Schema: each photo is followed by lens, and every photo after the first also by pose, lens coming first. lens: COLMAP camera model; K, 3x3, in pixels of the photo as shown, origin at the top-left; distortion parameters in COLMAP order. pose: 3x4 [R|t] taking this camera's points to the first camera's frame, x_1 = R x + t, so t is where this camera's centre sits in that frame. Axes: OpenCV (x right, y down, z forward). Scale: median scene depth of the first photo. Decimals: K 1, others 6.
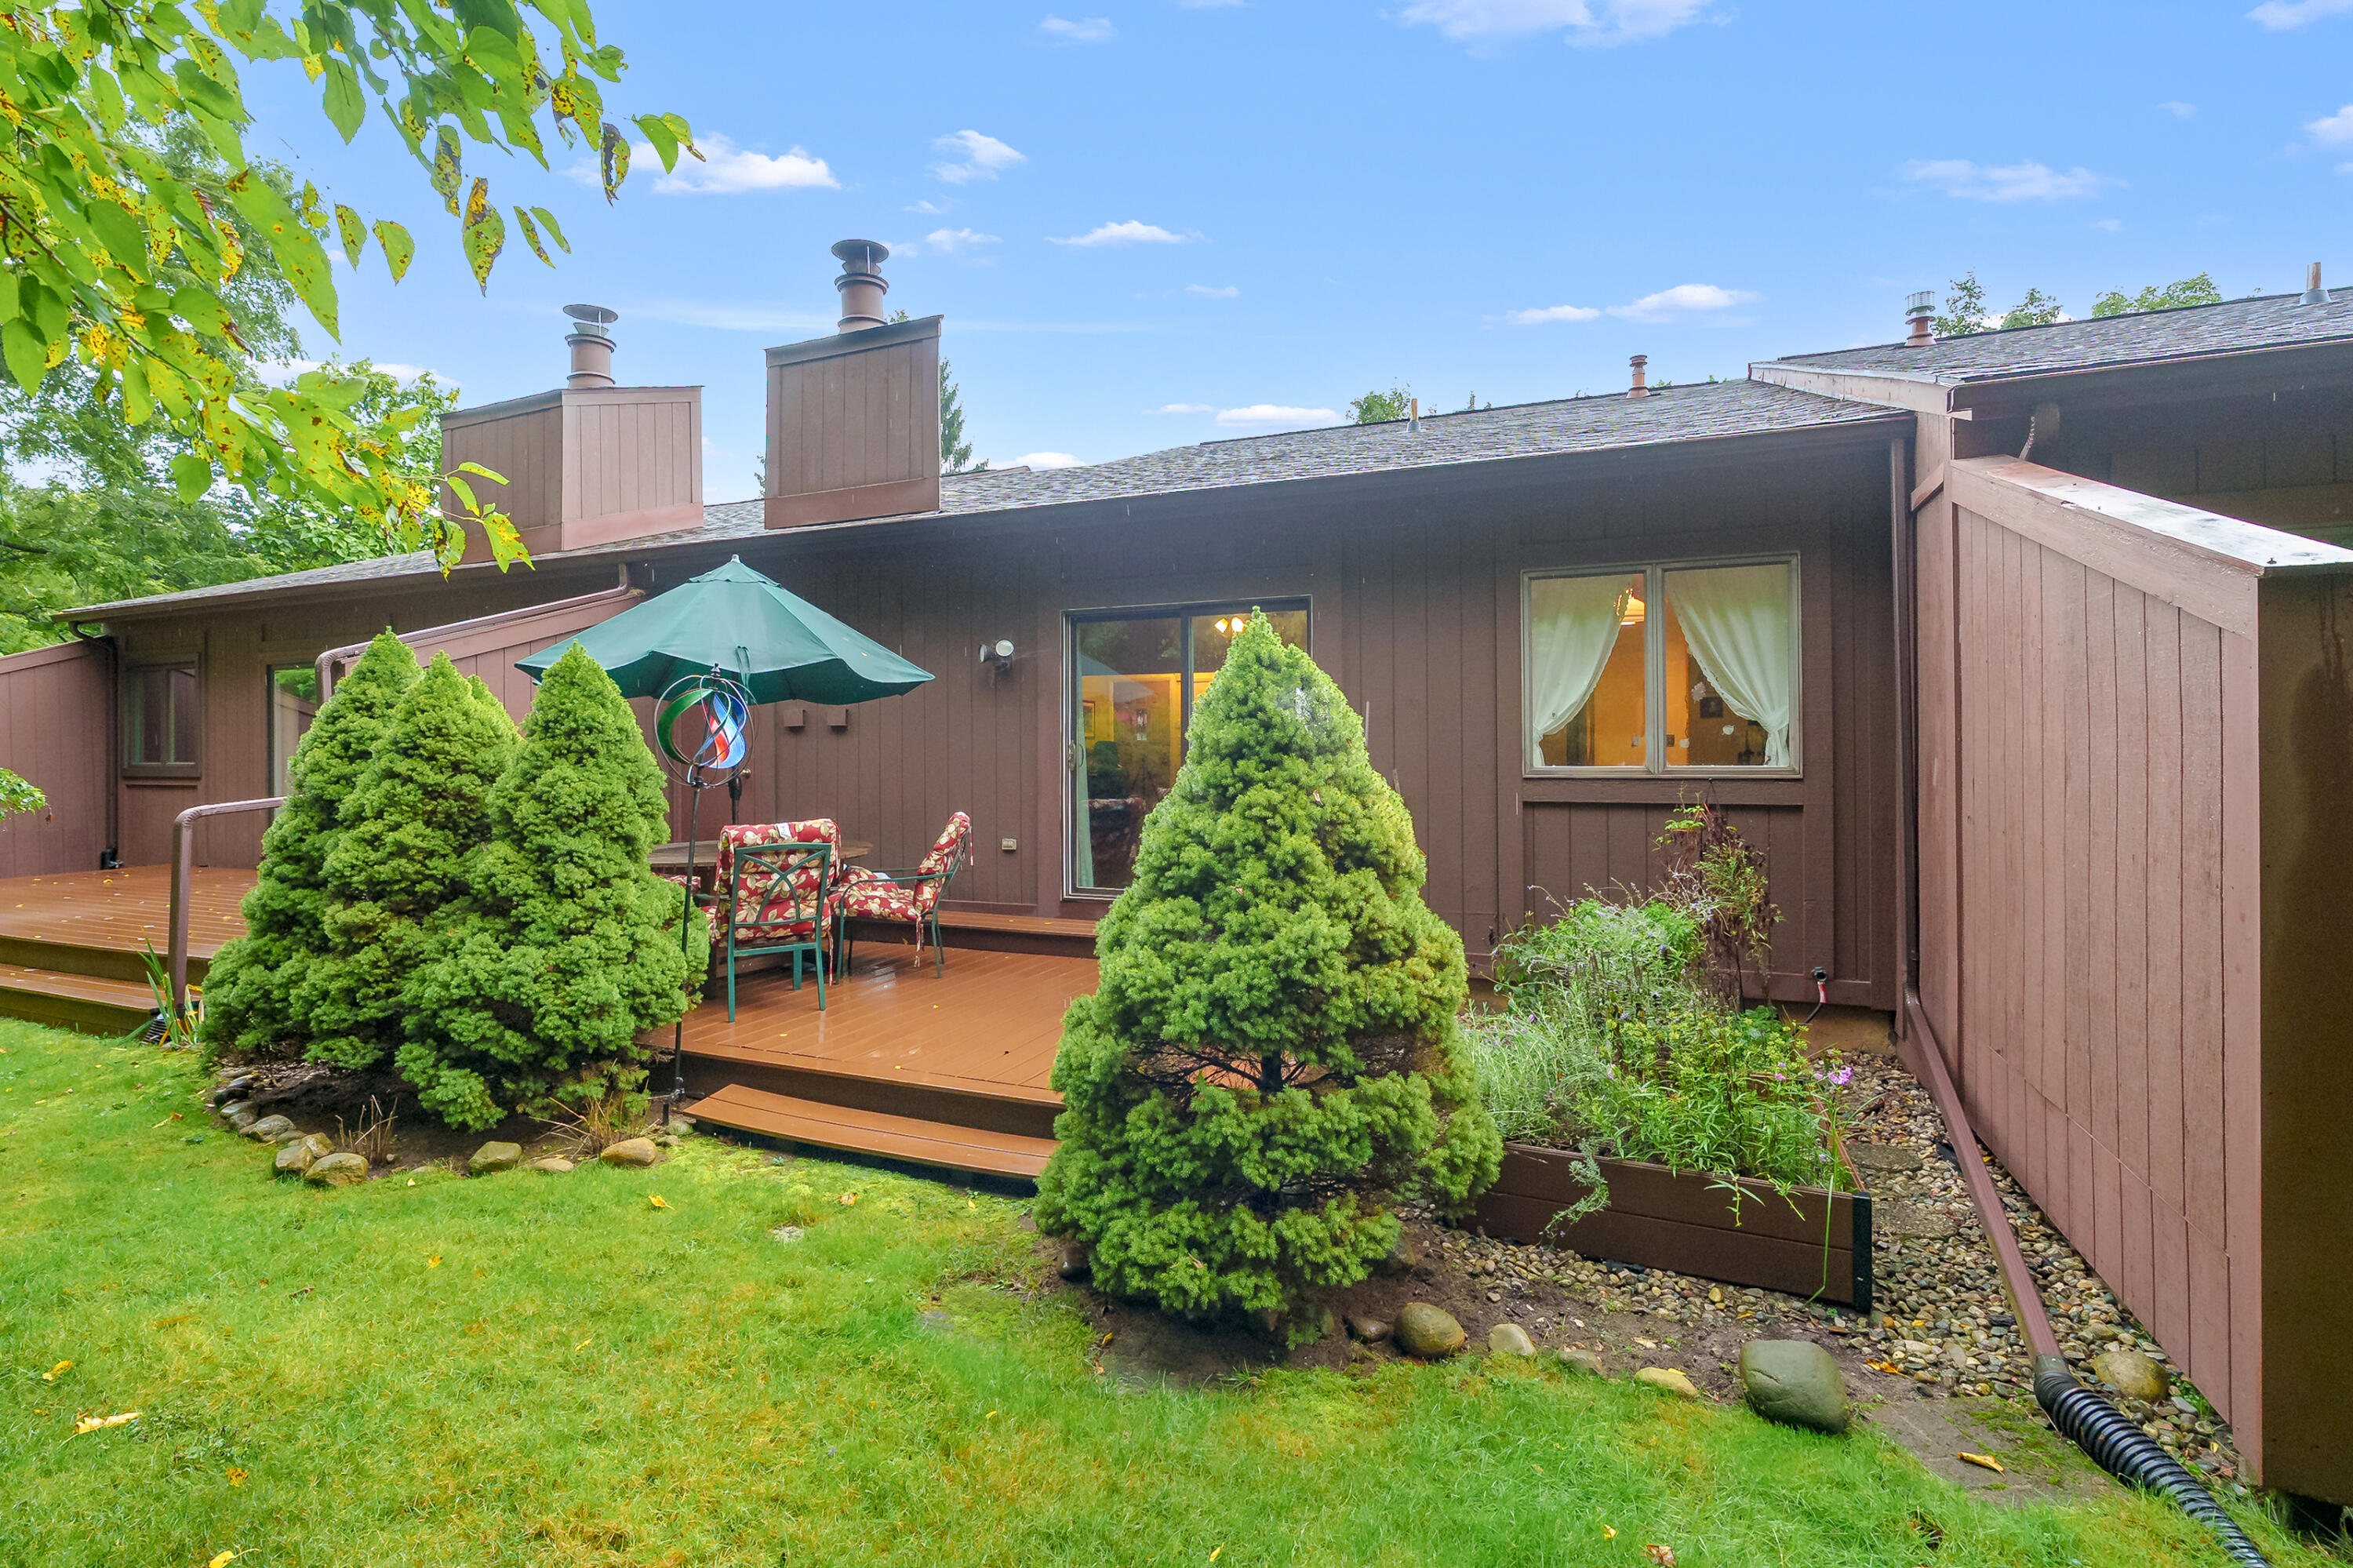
lens RADIAL K [[1070.6, 0, 1158.7], [0, 1070.6, 744.3], [0, 0, 1]] dist [-0.004903, 0.001156]
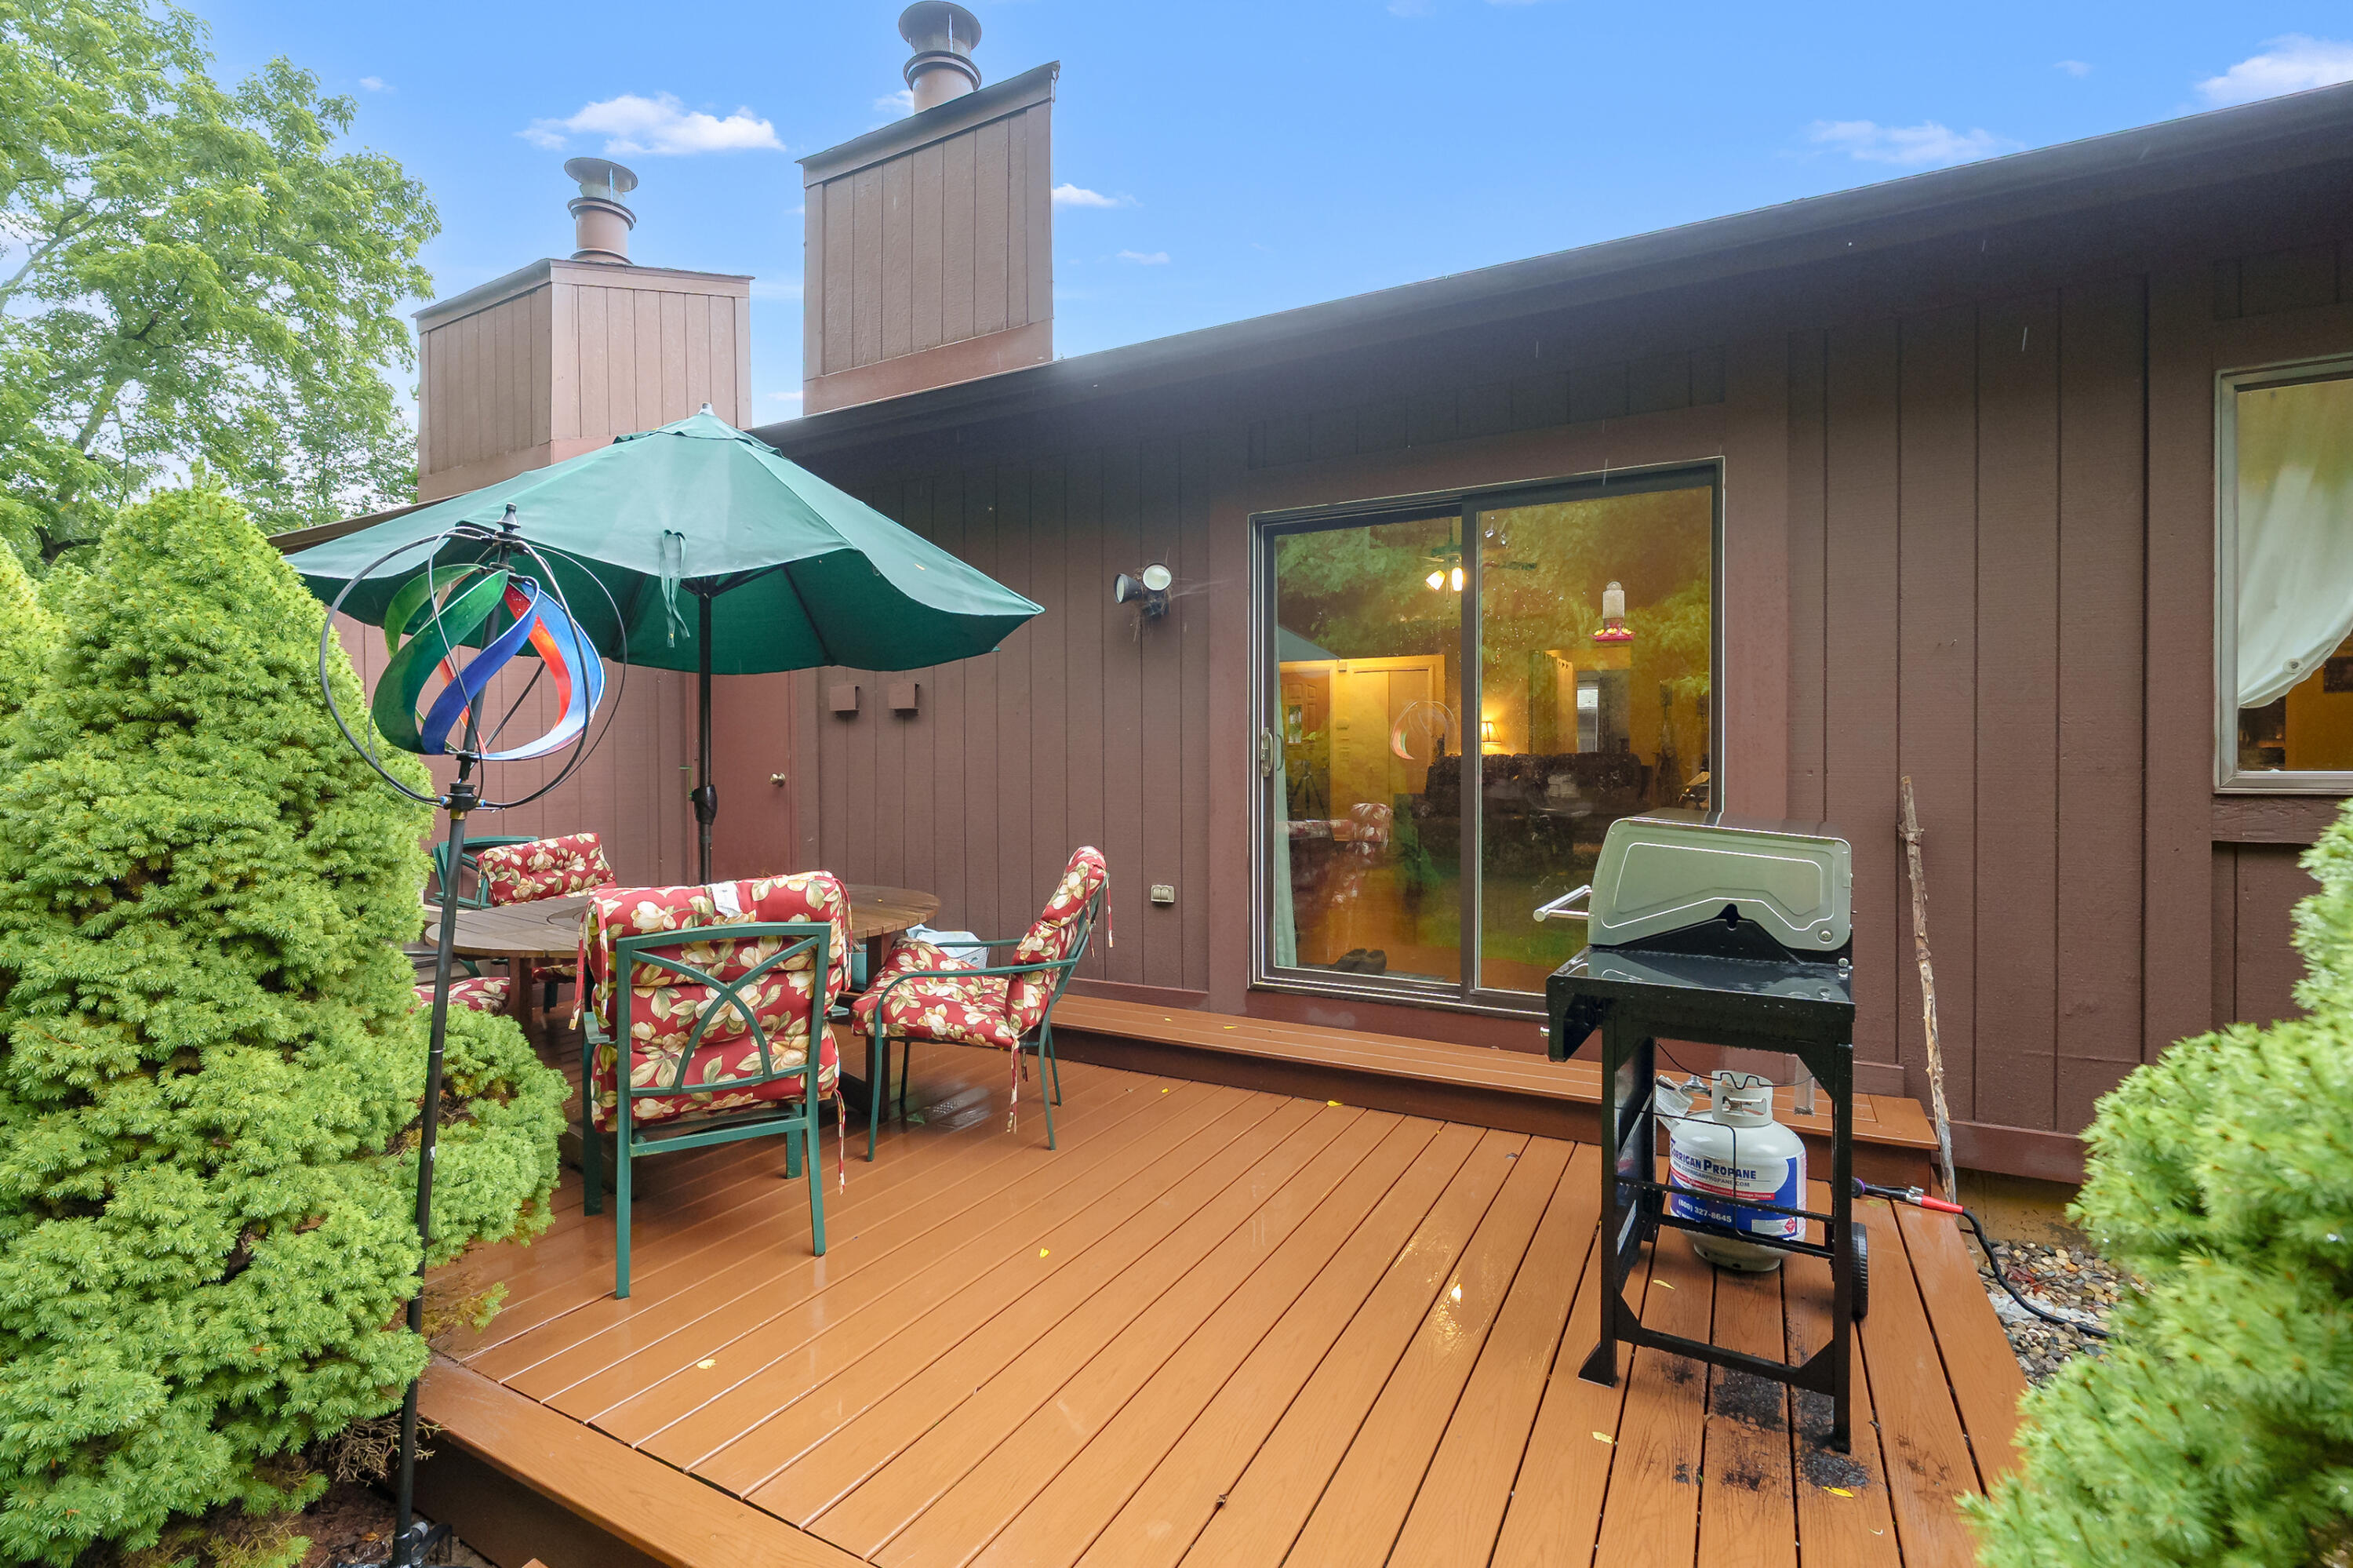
lens RADIAL K [[1070.6, 0, 1173.3], [0, 1070.6, 773.8], [0, 0, 1]] dist [-0.004903, 0.001156]
pose [[0.995687, 0.003700, -0.092700, -0.107127], [-0.001949, 0.999818, 0.018973, 0.015899], [0.092753, -0.018710, 0.995513, 0.533660]]
